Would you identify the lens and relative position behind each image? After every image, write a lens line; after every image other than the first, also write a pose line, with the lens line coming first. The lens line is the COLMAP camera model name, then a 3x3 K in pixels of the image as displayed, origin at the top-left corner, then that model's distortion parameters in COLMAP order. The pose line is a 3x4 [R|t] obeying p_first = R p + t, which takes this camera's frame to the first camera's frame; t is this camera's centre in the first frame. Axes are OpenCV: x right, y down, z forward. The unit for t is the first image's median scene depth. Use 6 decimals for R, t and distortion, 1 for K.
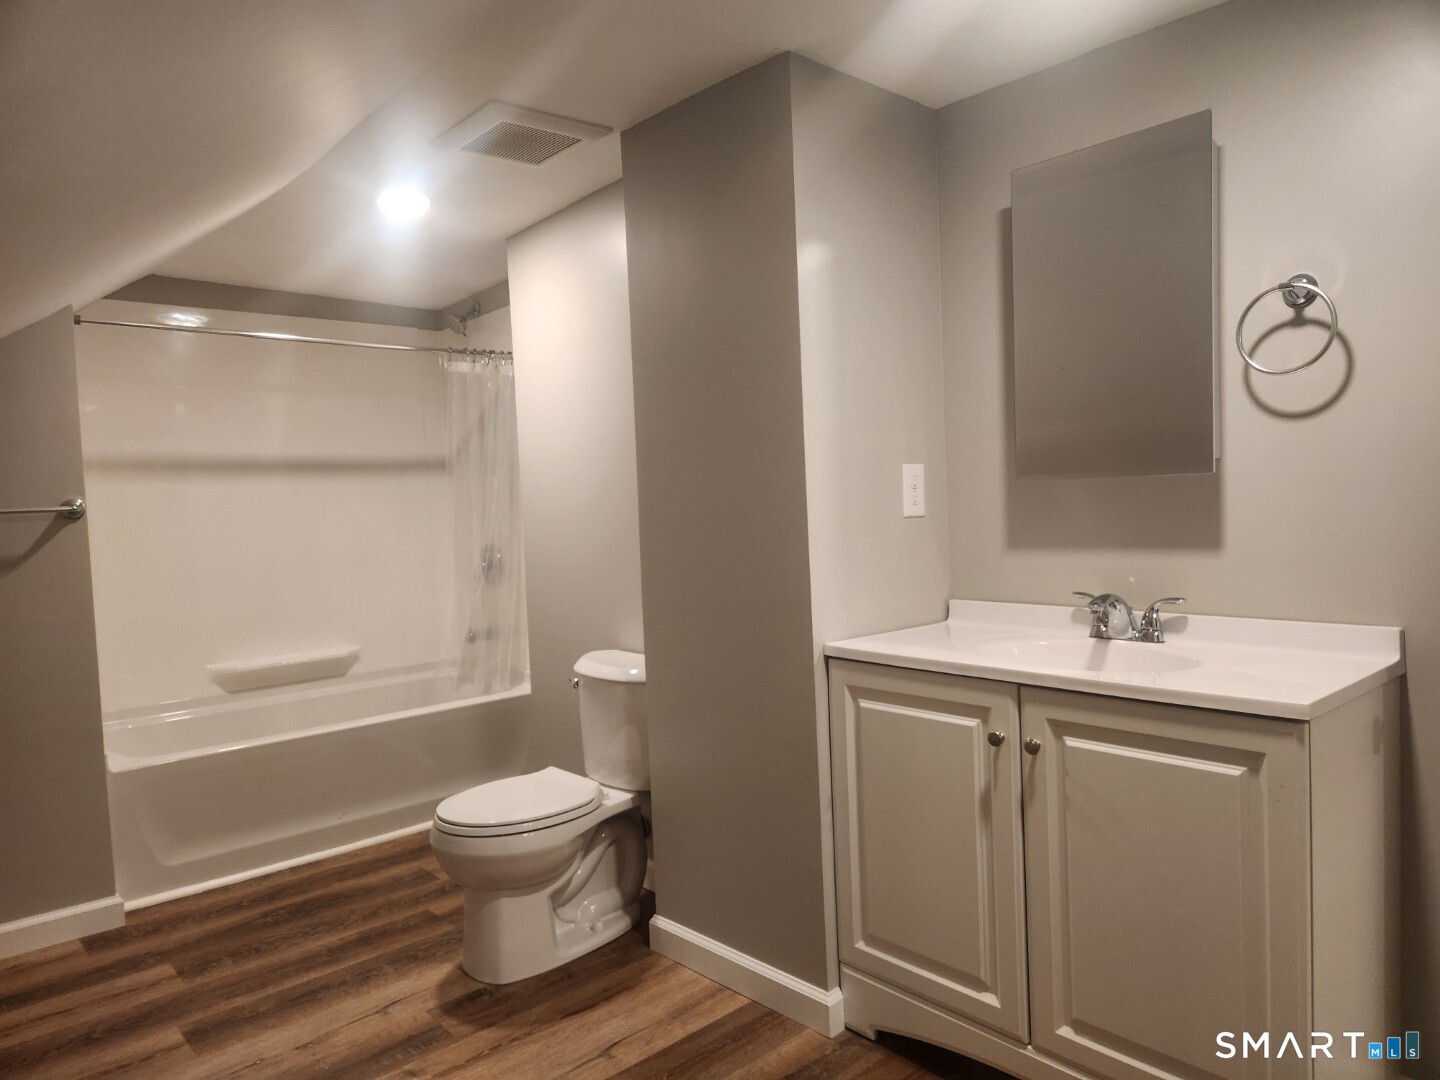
lens RADIAL K [[960.0, 0, 728.6], [0, 960.0, 542.0], [0, 0, 1]] dist [0.067033, -0.047086]
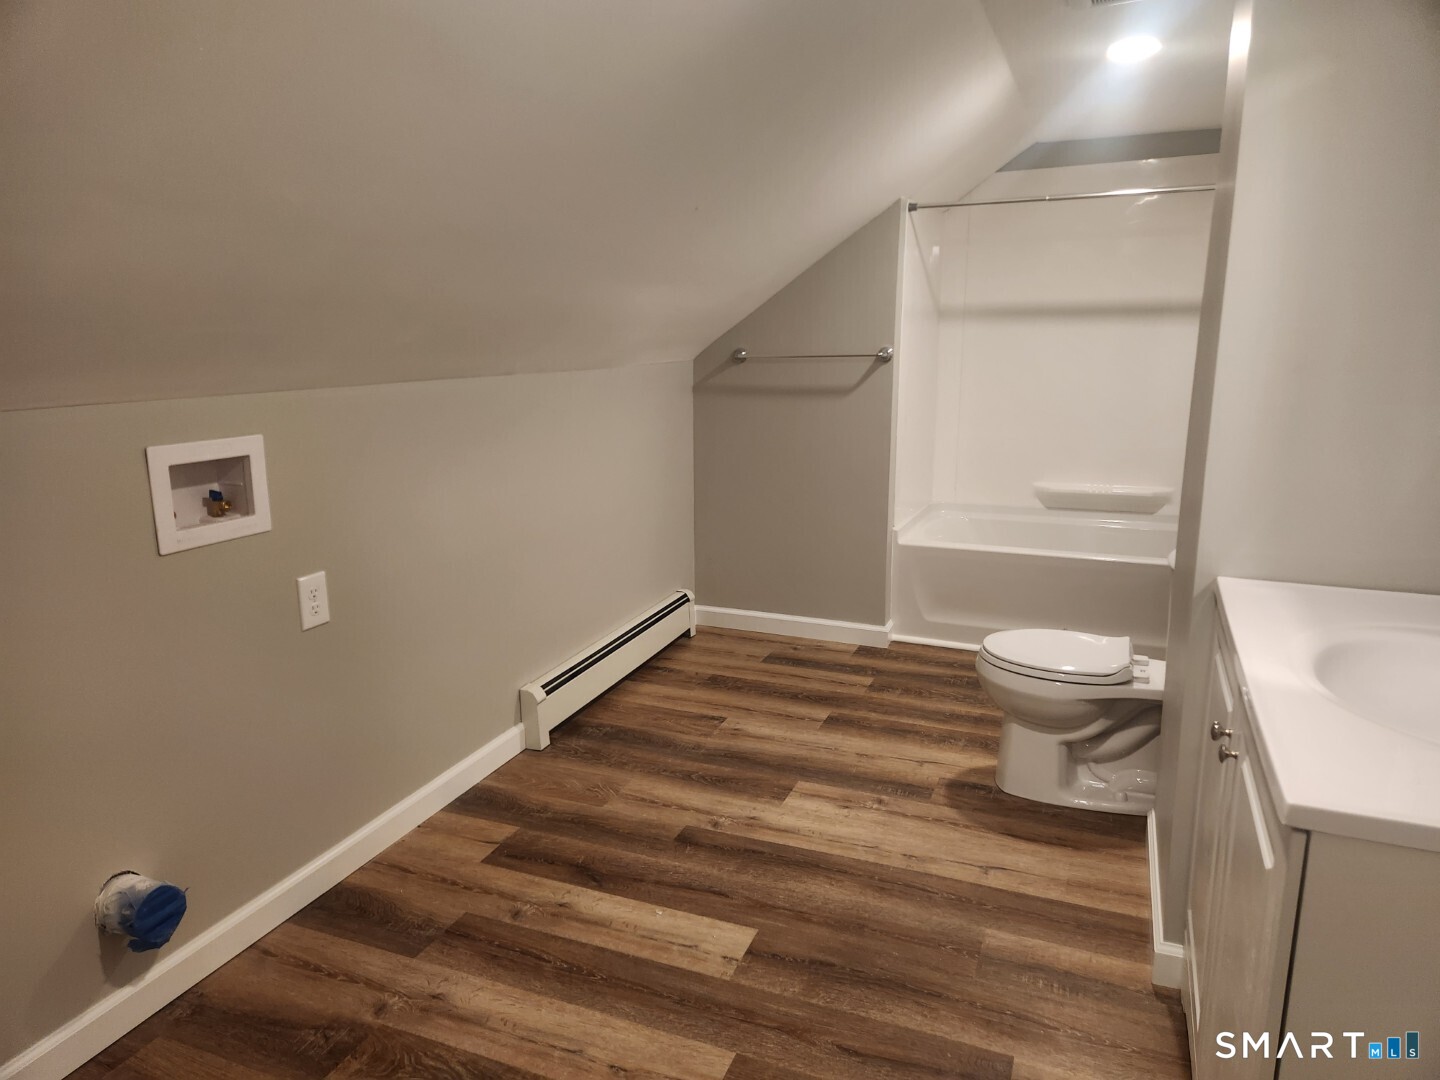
lens RADIAL K [[960.0, 0, 728.6], [0, 960.0, 542.0], [0, 0, 1]] dist [0.067033, -0.047086]
pose [[0.424999, 0.223454, -0.877180, 0.551510], [-0.047758, 0.973237, 0.224785, -0.077965], [0.903933, -0.053641, 0.424296, 0.214970]]
